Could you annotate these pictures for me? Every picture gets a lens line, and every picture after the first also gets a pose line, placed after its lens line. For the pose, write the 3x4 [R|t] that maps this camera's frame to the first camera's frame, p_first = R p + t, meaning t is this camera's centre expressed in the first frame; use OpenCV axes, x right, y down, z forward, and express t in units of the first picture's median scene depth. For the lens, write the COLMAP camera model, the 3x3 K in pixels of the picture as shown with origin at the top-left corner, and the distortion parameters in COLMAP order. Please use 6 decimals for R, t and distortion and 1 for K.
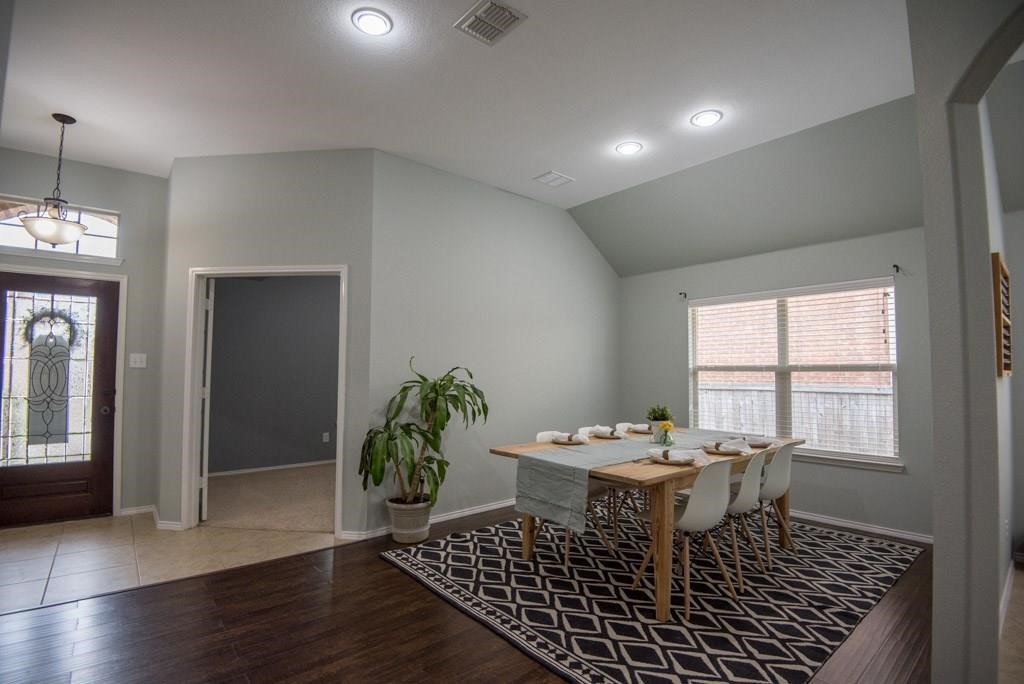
lens RADIAL K [[479.3, 0, 513.3], [0, 479.3, 349.5], [0, 0, 1]] dist [-0.000093, -0.000215]
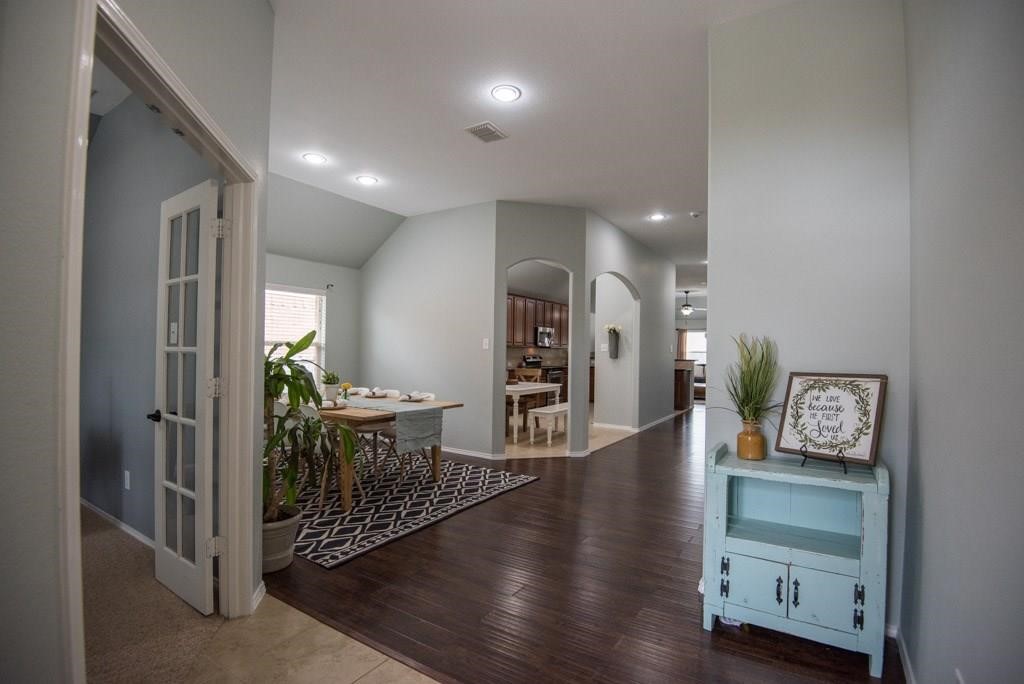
lens RADIAL K [[479.3, 0, 513.3], [0, 479.3, 349.5], [0, 0, 1]] dist [-0.000093, -0.000215]
pose [[-0.296218, -0.003303, 0.955115, -1.366920], [-0.055268, 0.998378, -0.013688, 0.058384], [-0.953520, -0.056842, -0.295920, 1.144226]]
